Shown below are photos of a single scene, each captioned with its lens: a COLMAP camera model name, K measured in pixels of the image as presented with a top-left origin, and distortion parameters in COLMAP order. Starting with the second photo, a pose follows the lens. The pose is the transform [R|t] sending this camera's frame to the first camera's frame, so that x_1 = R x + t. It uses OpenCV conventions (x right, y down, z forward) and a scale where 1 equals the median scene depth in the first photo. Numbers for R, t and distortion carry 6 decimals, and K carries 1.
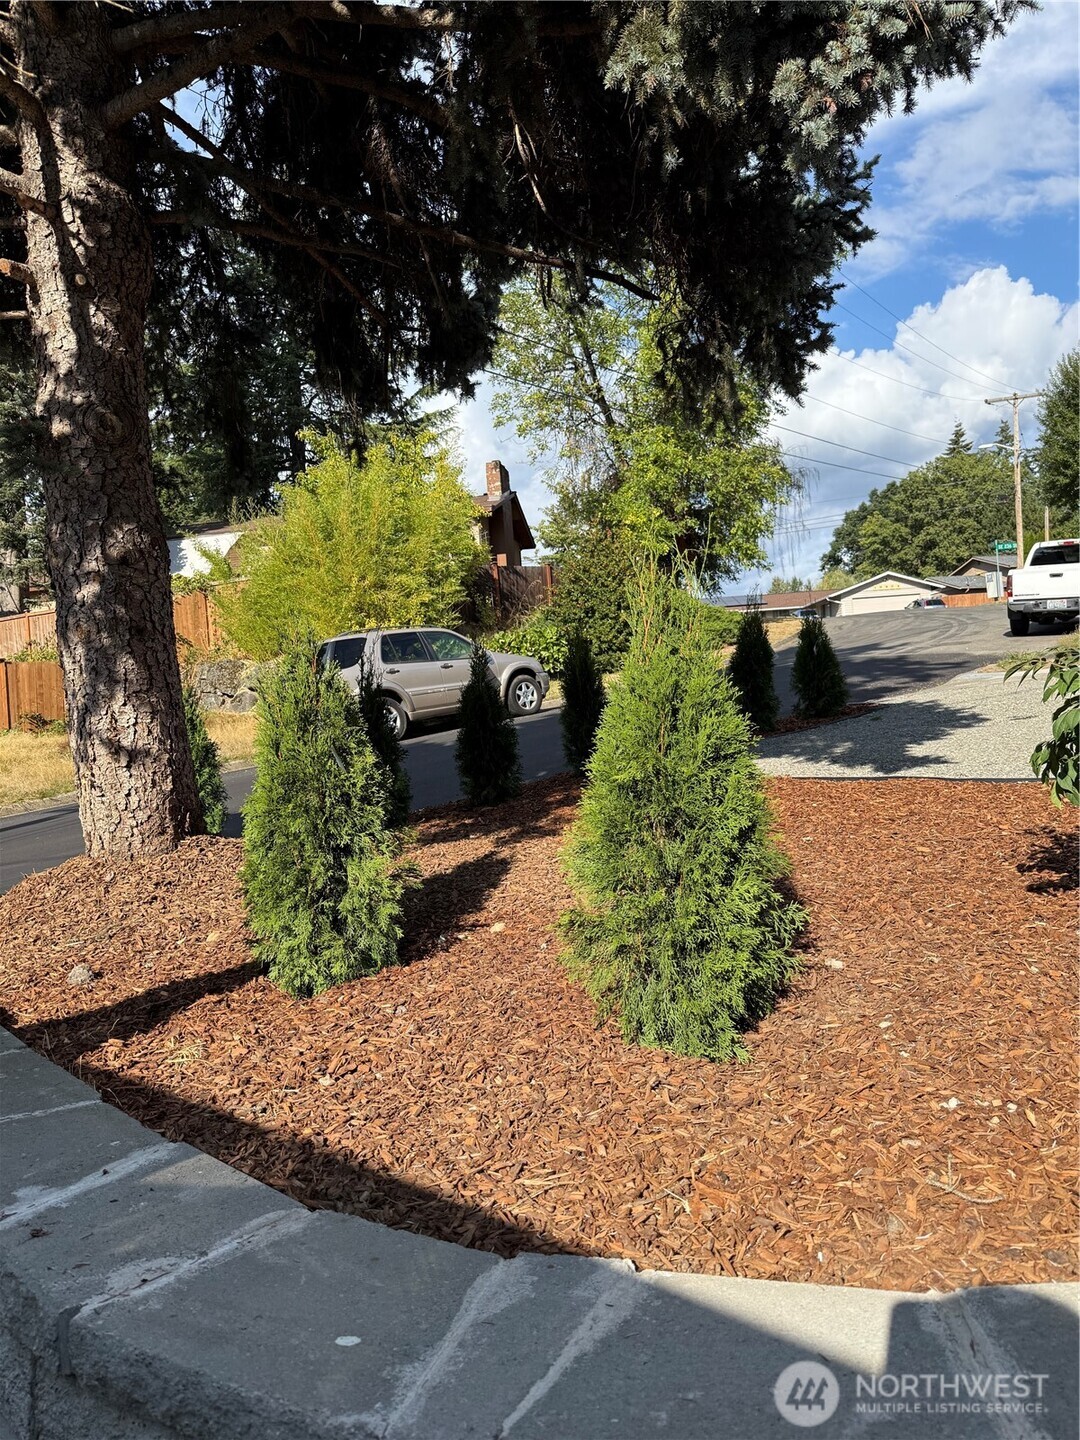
lens RADIAL K [[1019.3, 0, 541.3], [0, 1019.3, 733.1], [0, 0, 1]] dist [0.035065, -0.046789]
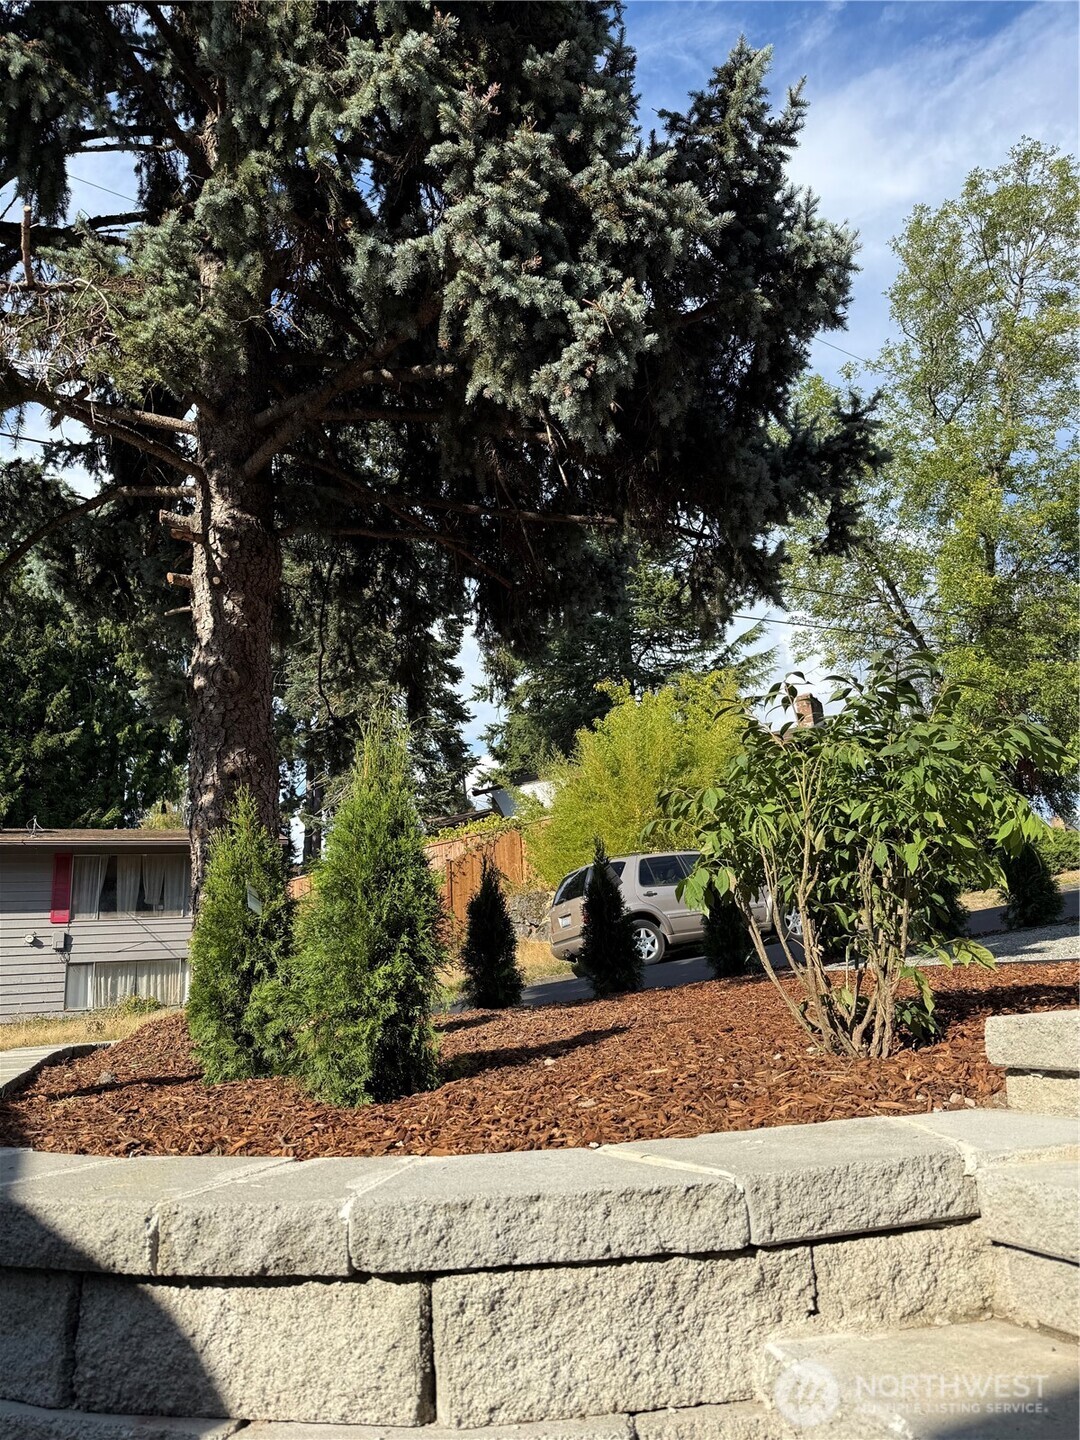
lens RADIAL K [[1019.3, 0, 547.8], [0, 1019.3, 720.9], [0, 0, 1]] dist [0.035065, -0.046789]
pose [[0.939835, -0.074073, -0.333502, 0.420107], [-0.009996, 0.969830, -0.243576, 0.080924], [0.341483, 0.232254, 0.910740, -0.077487]]
